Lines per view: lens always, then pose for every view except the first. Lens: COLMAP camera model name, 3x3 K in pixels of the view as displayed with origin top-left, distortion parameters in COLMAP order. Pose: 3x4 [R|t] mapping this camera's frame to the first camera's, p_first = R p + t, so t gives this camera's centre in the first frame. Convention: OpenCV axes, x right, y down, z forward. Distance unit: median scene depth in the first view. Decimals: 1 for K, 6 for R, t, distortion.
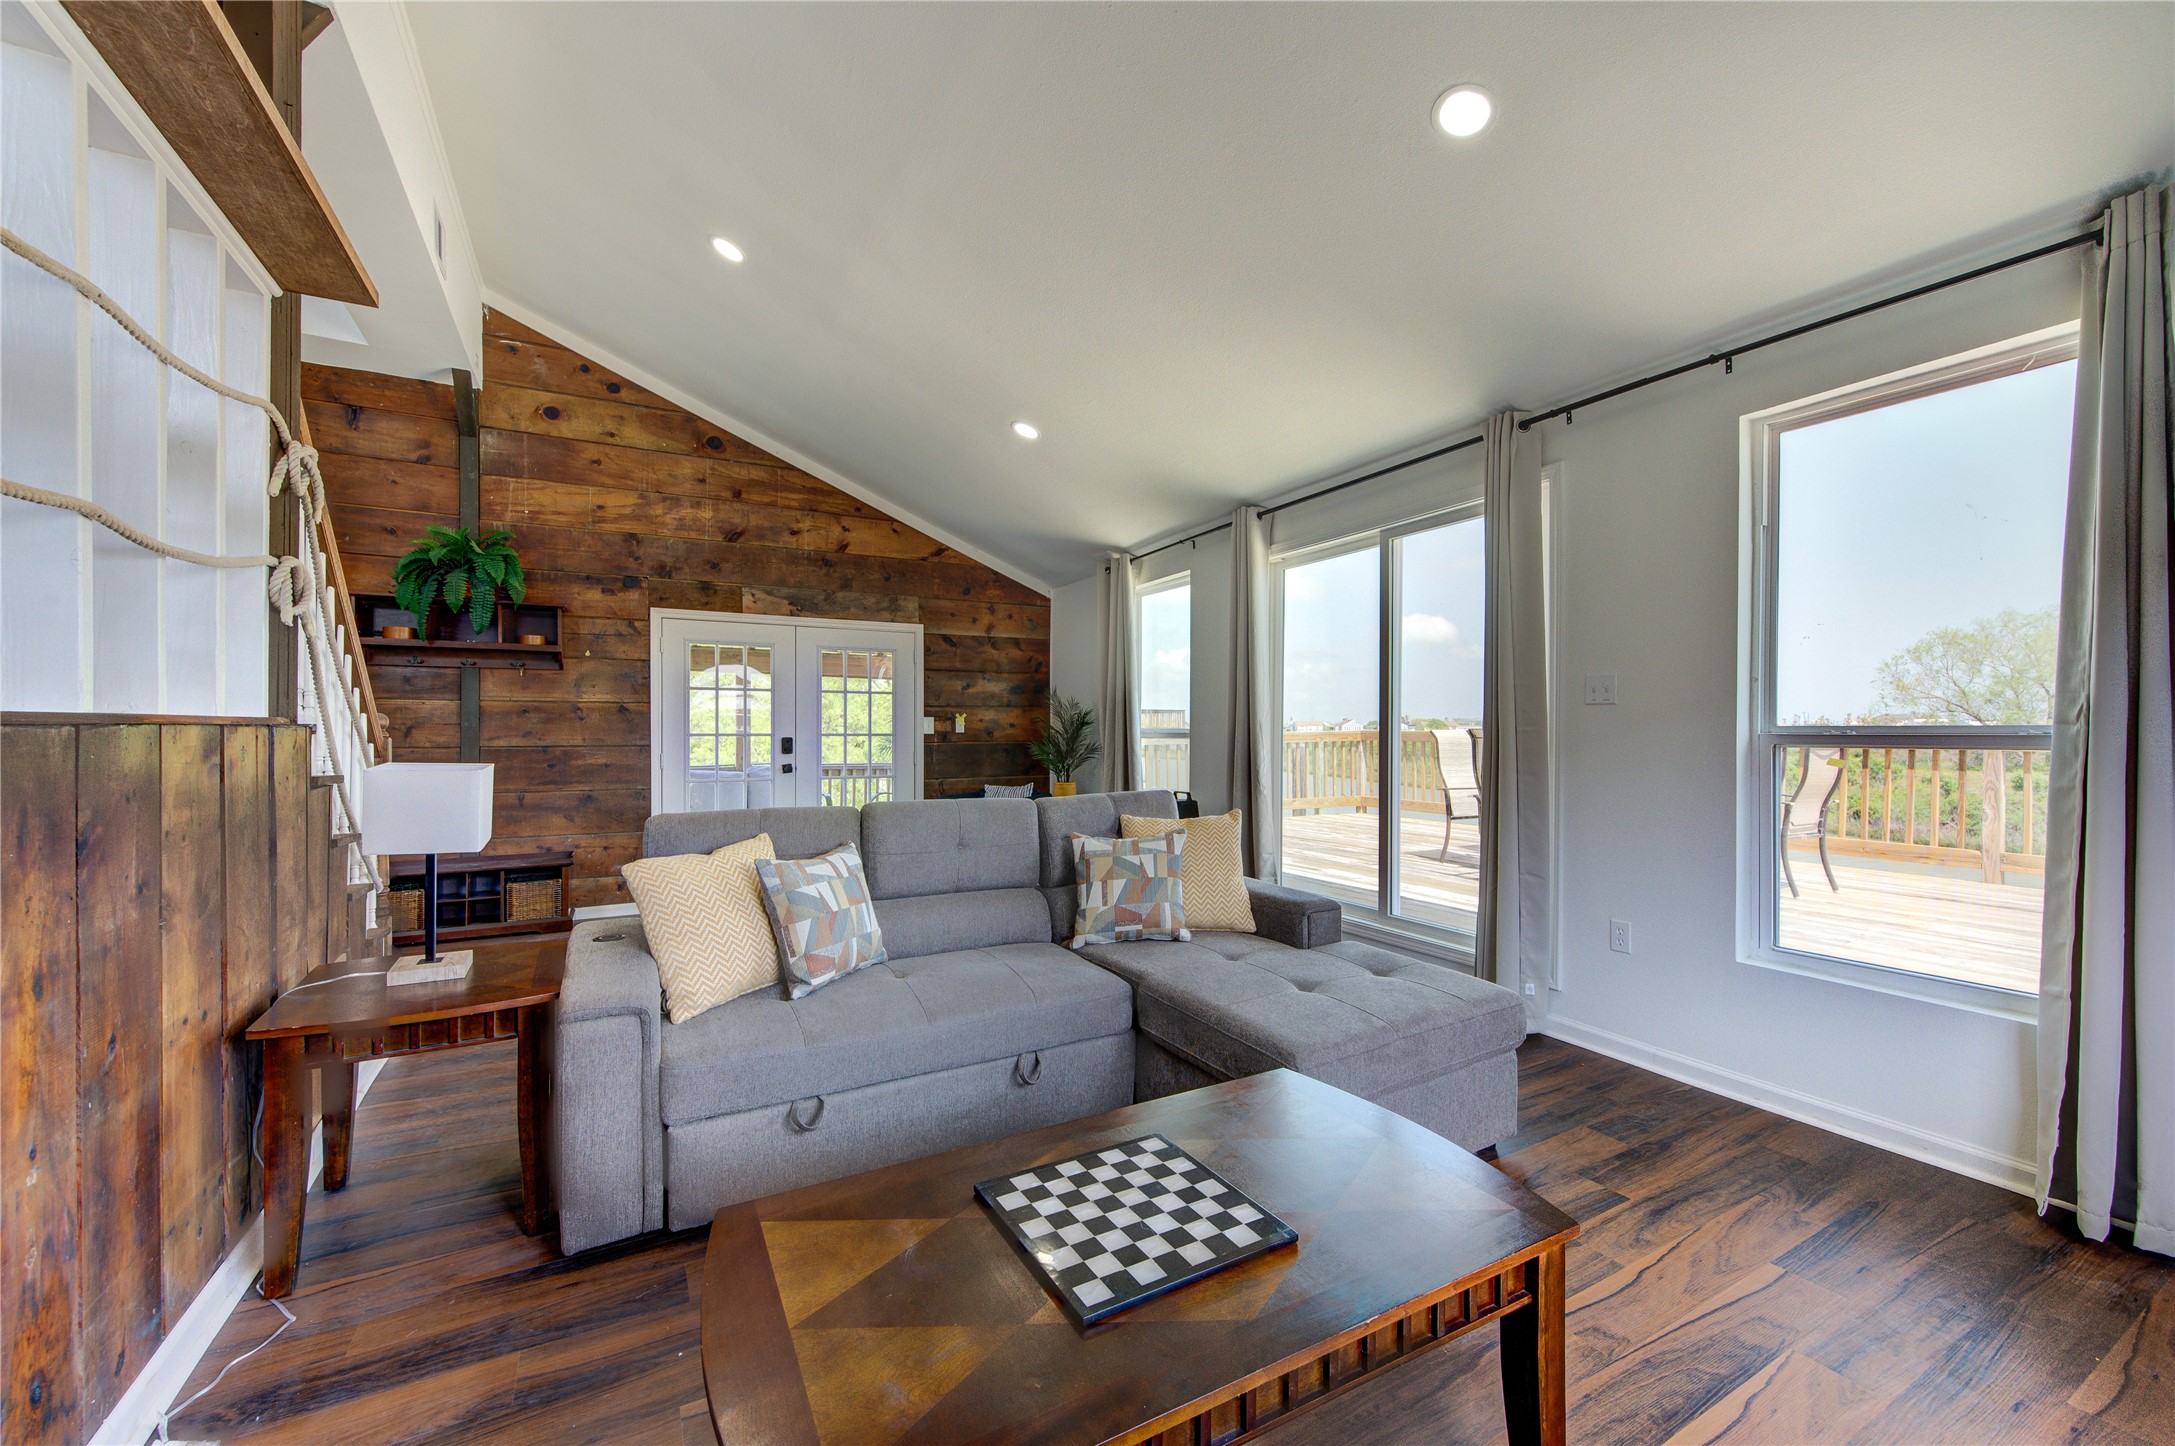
lens RADIAL K [[849.2, 0, 1087.8], [0, 849.2, 742.4], [0, 0, 1]] dist [0.004983, -0.001276]
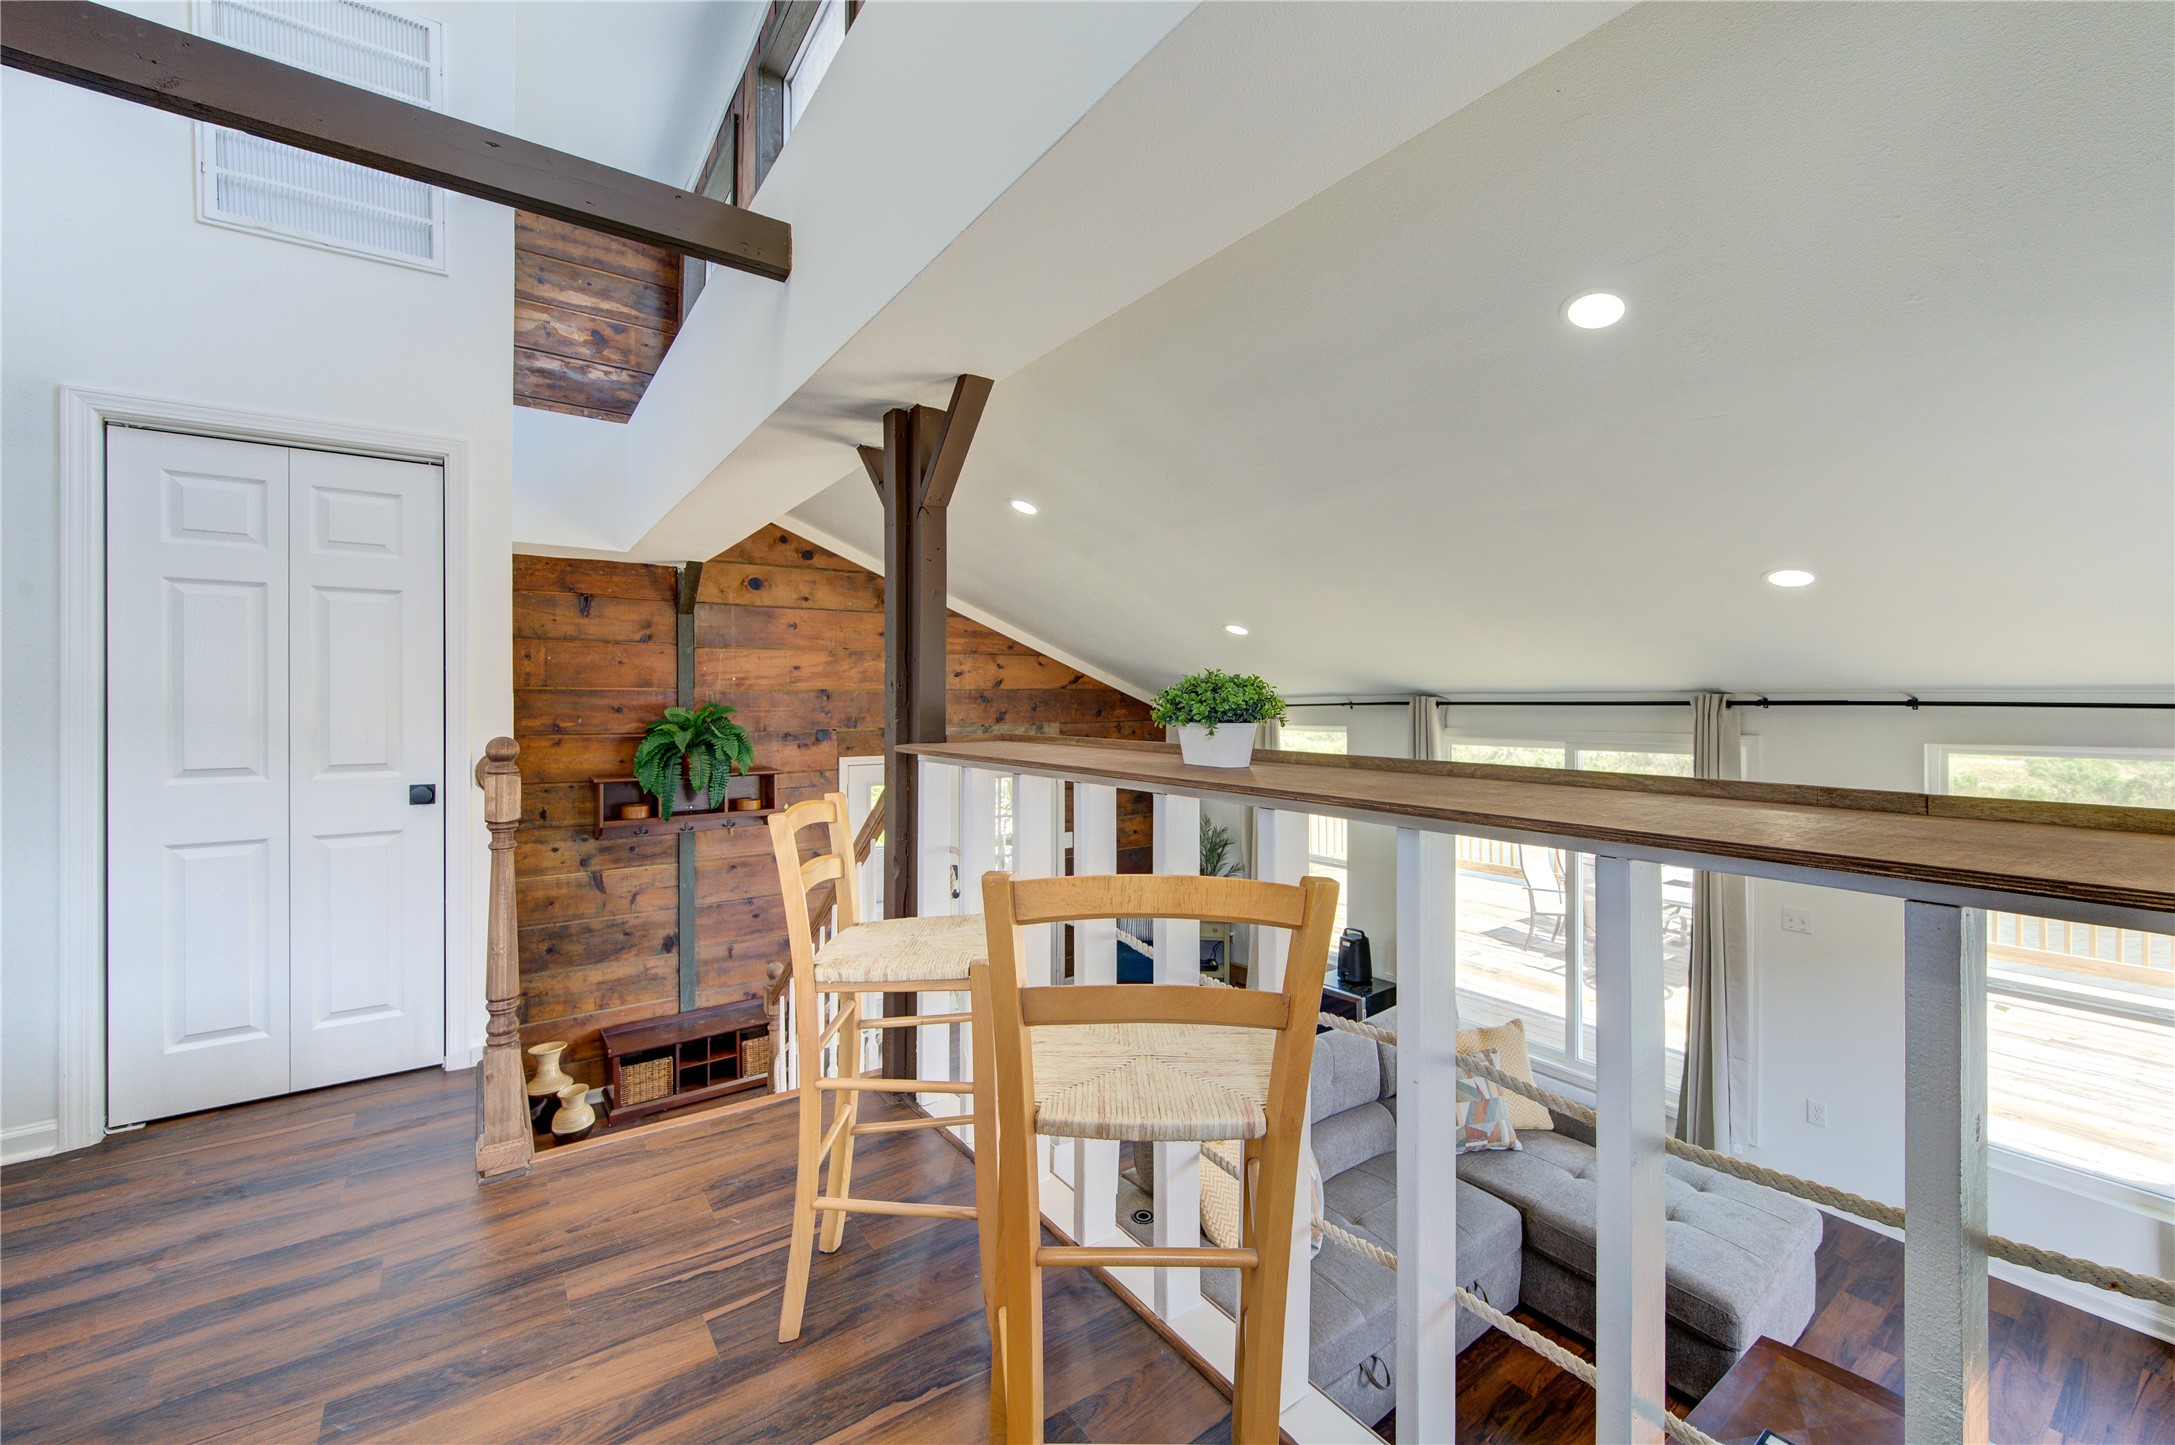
lens RADIAL K [[849.2, 0, 1088.0], [0, 849.2, 711.9], [0, 0, 1]] dist [0.004983, -0.001276]
pose [[0.994055, -0.015981, 0.107698, -0.323080], [0.016026, 0.999871, 0.000448, -0.213569], [-0.107691, 0.001281, 0.994184, -0.088865]]
